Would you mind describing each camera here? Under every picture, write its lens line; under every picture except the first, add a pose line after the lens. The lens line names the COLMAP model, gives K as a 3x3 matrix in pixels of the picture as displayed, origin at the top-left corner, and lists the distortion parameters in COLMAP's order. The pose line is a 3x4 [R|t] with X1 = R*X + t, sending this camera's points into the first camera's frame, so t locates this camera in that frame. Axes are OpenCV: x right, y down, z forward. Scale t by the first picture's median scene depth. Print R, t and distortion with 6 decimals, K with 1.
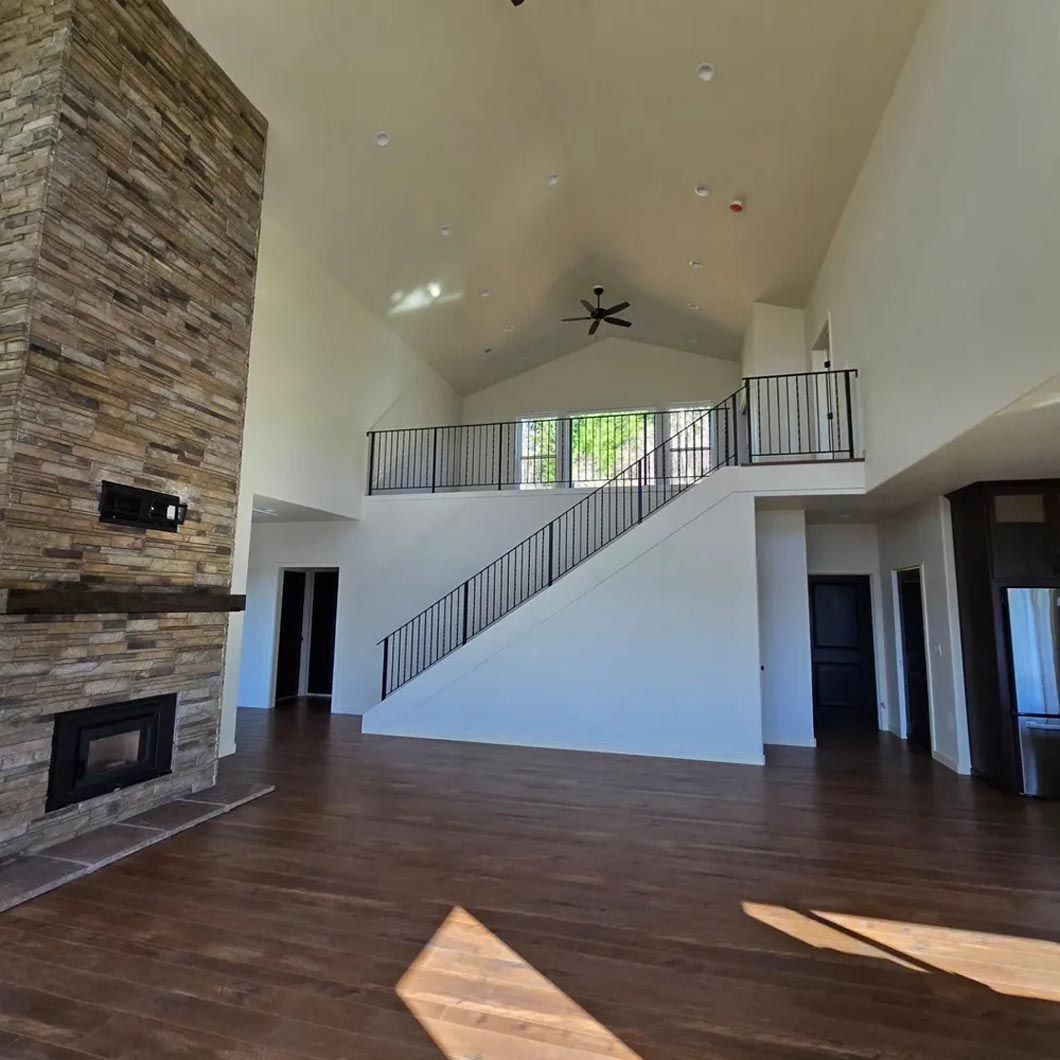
lens RADIAL K [[576.2, 0, 530.0], [0, 576.2, 530.0], [0, 0, 1]] dist [-0.000640, -0.001181]
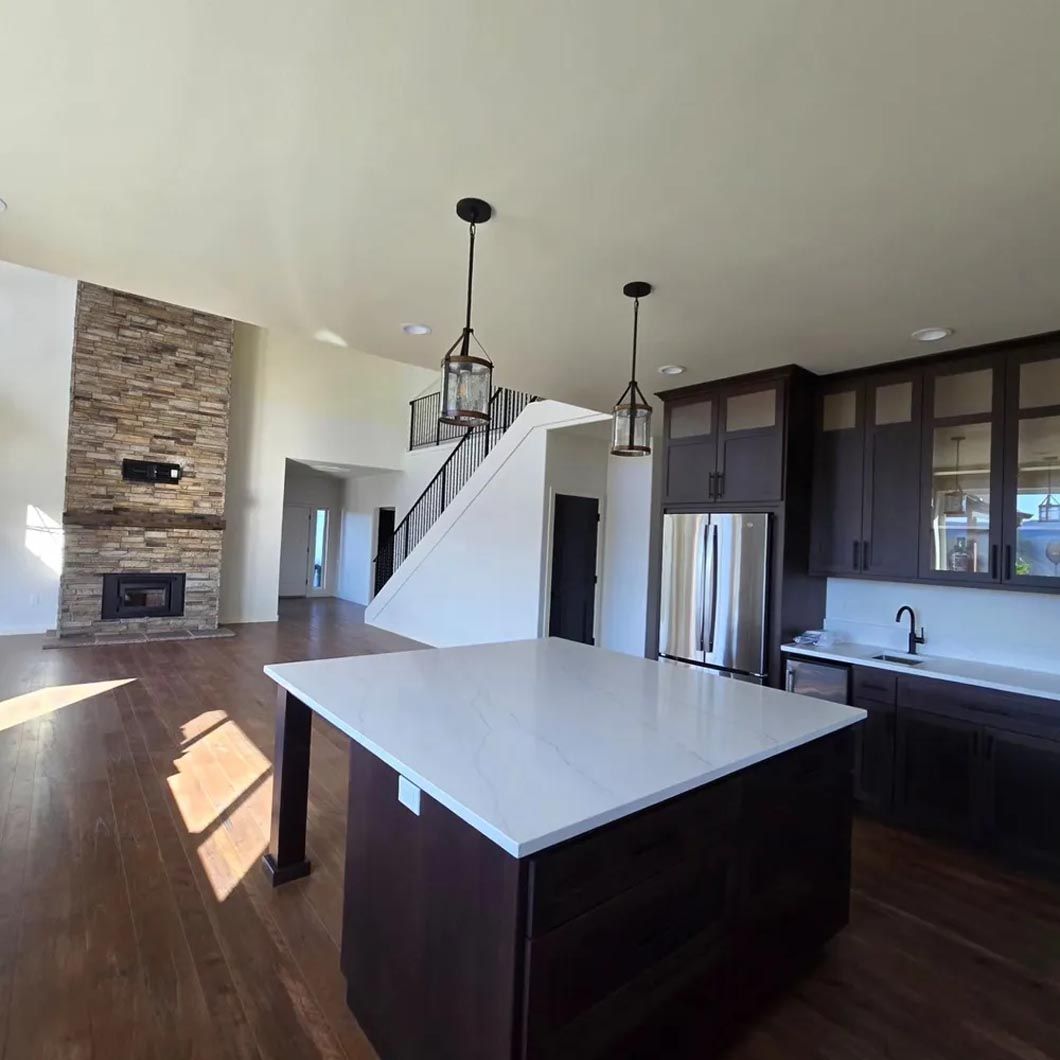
lens RADIAL K [[576.2, 0, 530.0], [0, 576.2, 530.0], [0, 0, 1]] dist [-0.000640, -0.001181]
pose [[0.814521, 0.000912, -0.580133, 1.409944], [0.047649, 0.996515, 0.068468, 0.080636], [0.578173, -0.083411, 0.811639, 0.183857]]
